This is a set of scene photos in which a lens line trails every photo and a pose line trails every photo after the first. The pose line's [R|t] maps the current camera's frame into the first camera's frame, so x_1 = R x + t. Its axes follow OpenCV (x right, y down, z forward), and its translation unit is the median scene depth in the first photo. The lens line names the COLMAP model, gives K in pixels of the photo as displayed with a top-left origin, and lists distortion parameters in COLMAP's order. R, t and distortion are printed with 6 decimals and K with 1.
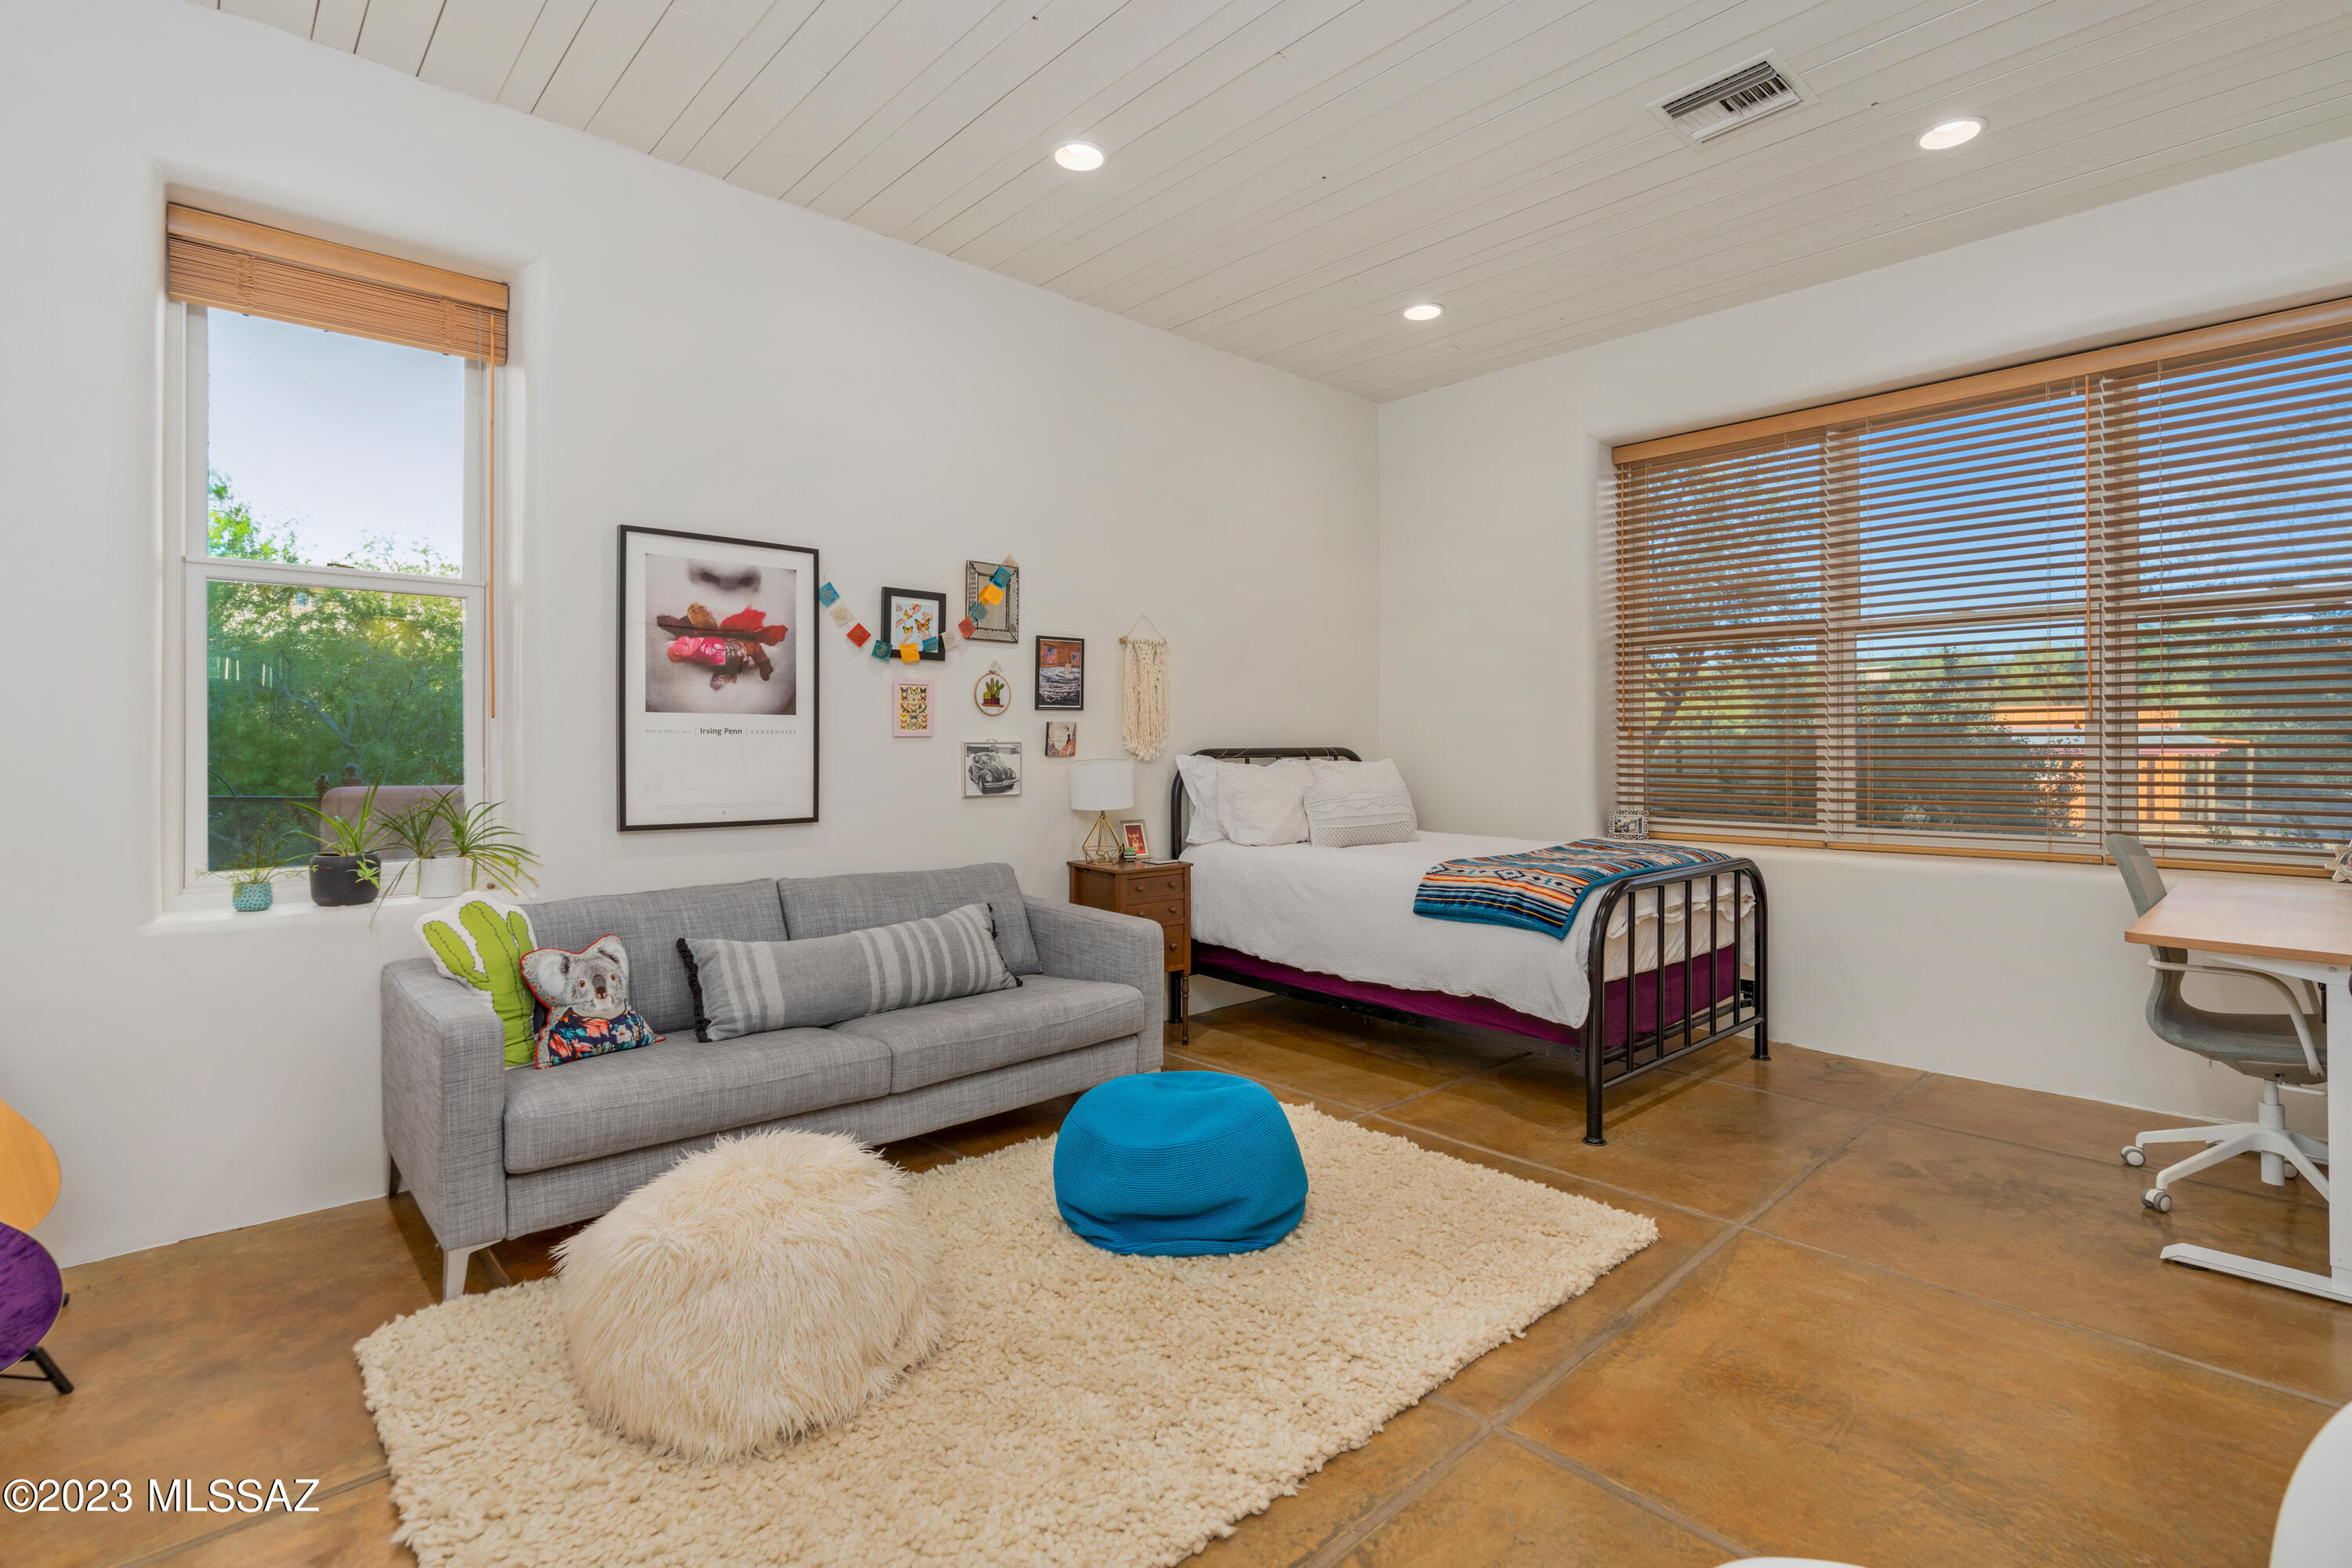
lens RADIAL K [[1101.6, 0, 1189.6], [0, 1101.6, 740.3], [0, 0, 1]] dist [-0.002268, 0.000072]
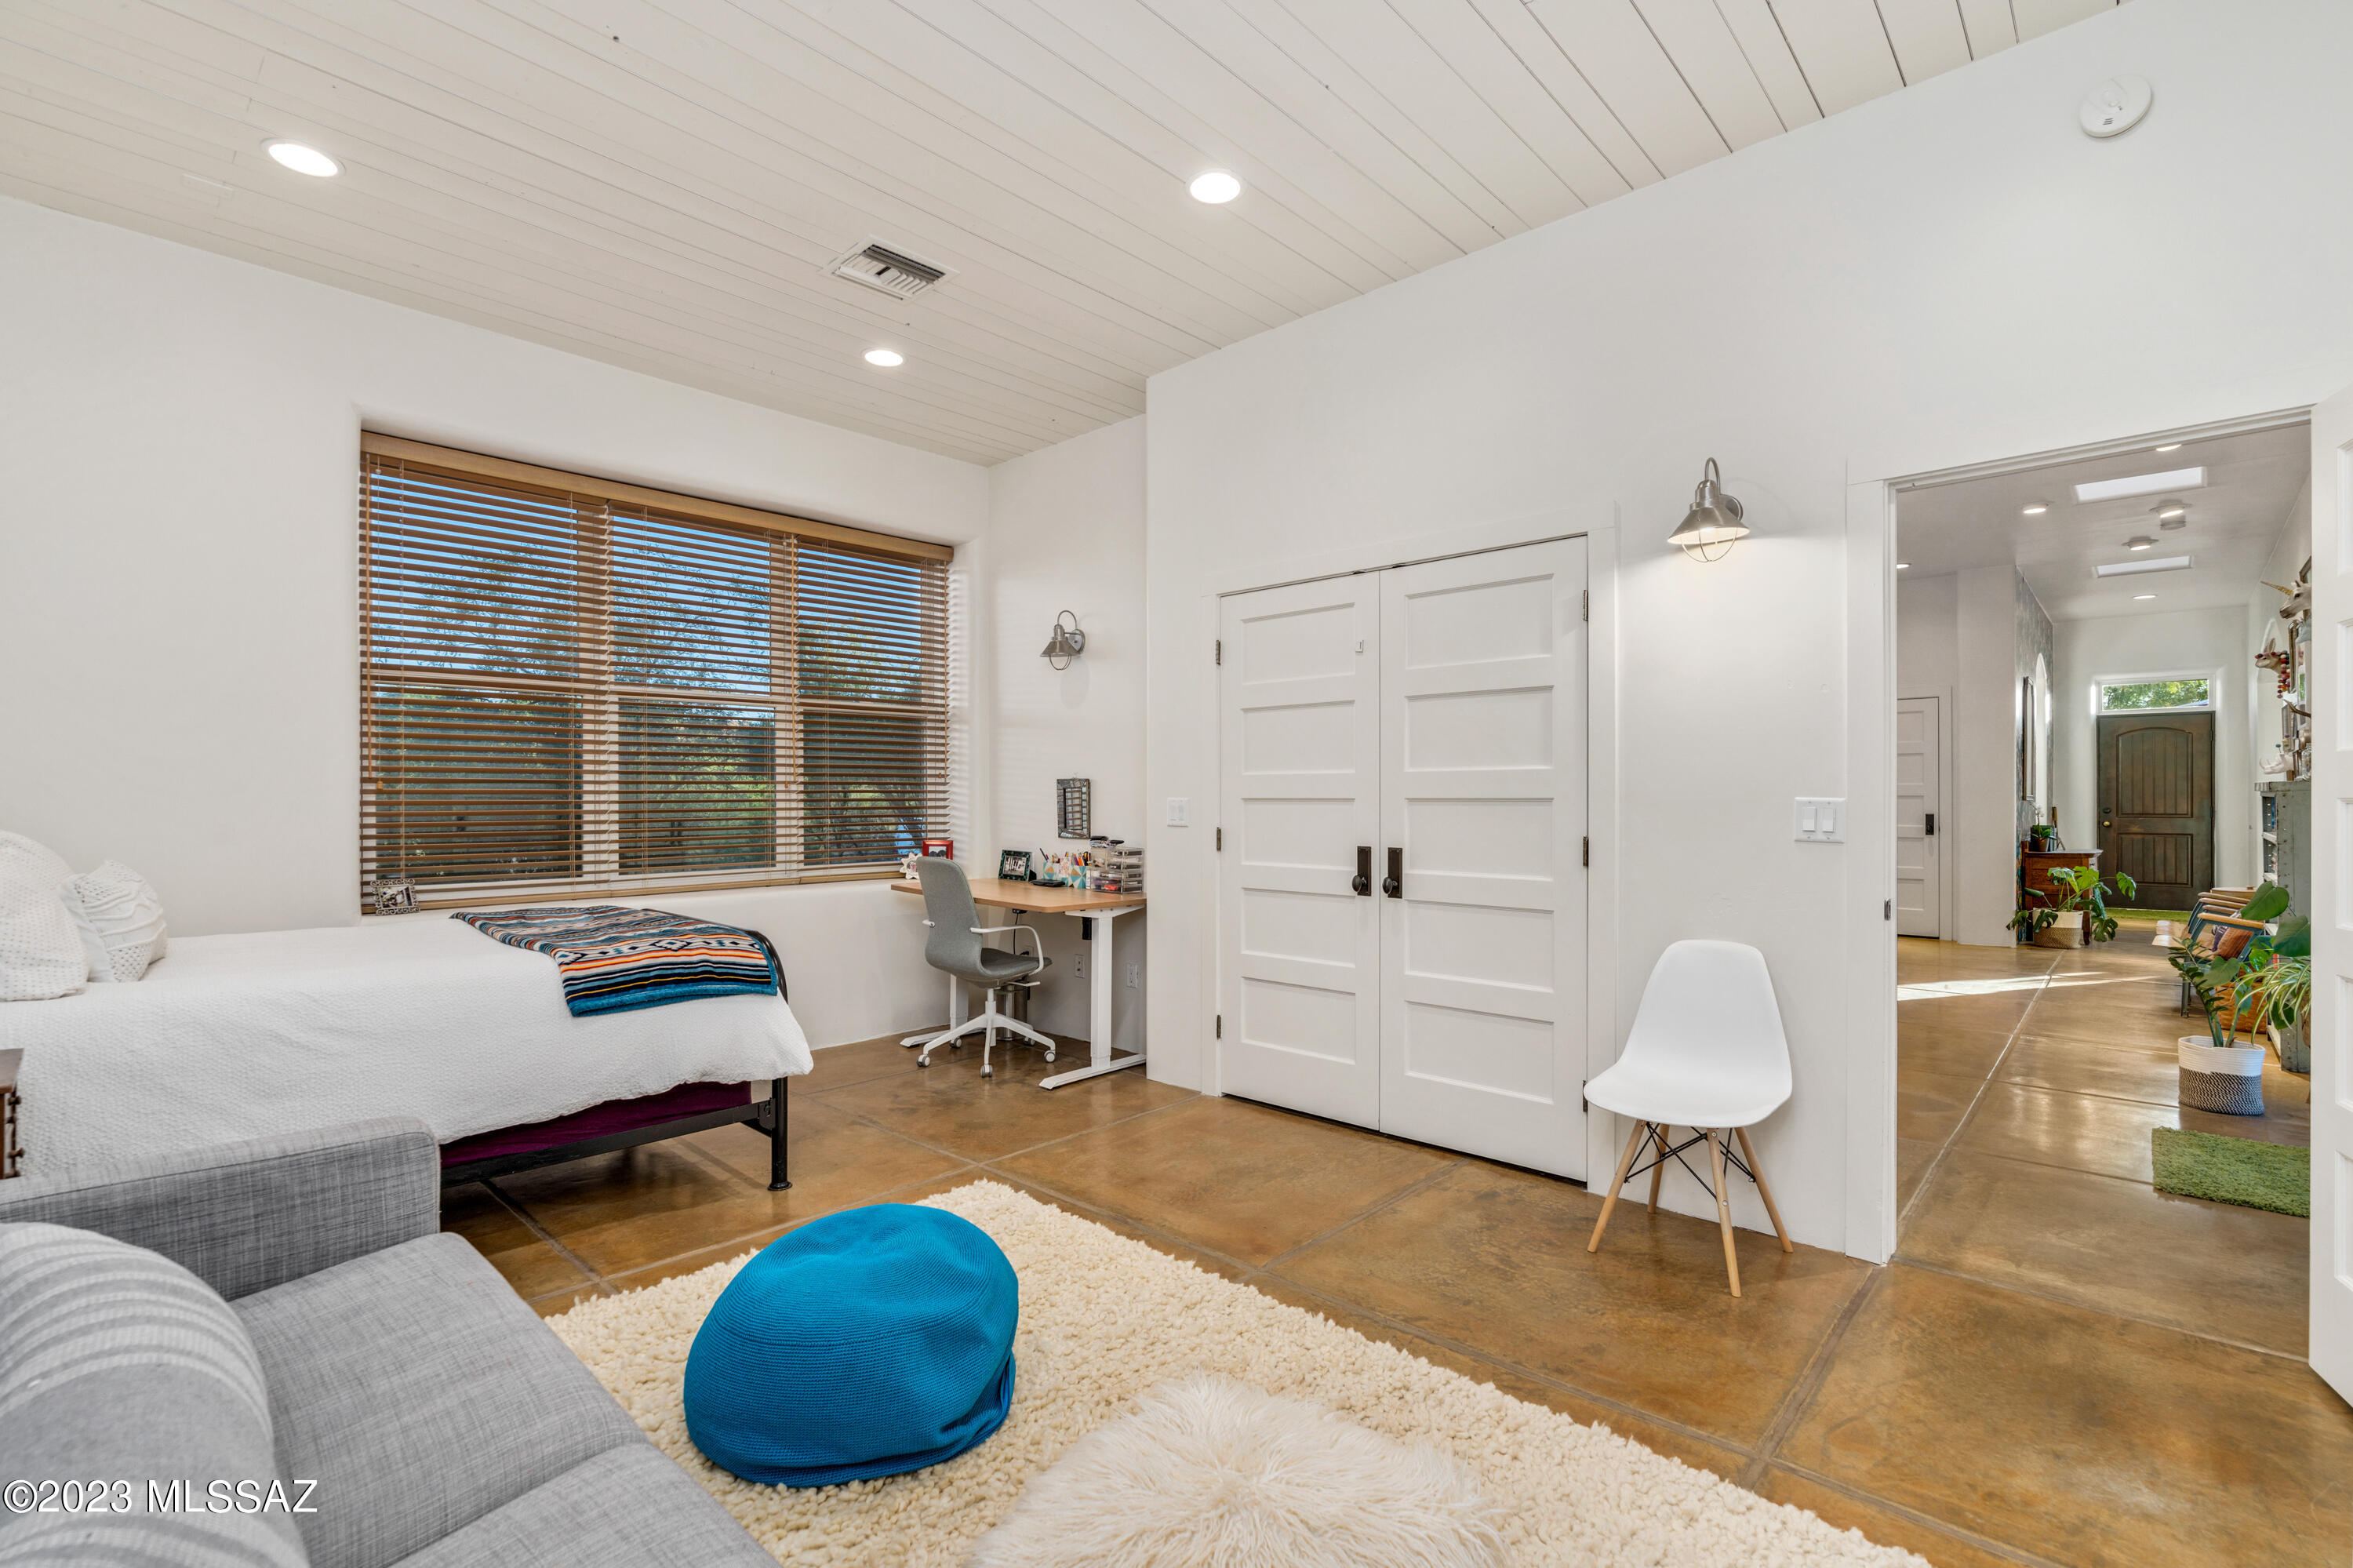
lens RADIAL K [[1066.7, 0, 1177.6], [0, 1066.7, 794.2], [0, 0, 1]] dist [0.000976, 0.000151]
pose [[-0.060410, 0.002518, 0.998170, -0.635289], [-0.003736, 0.999989, -0.002748, -0.000410], [-0.998167, -0.003895, -0.060400, 0.675179]]
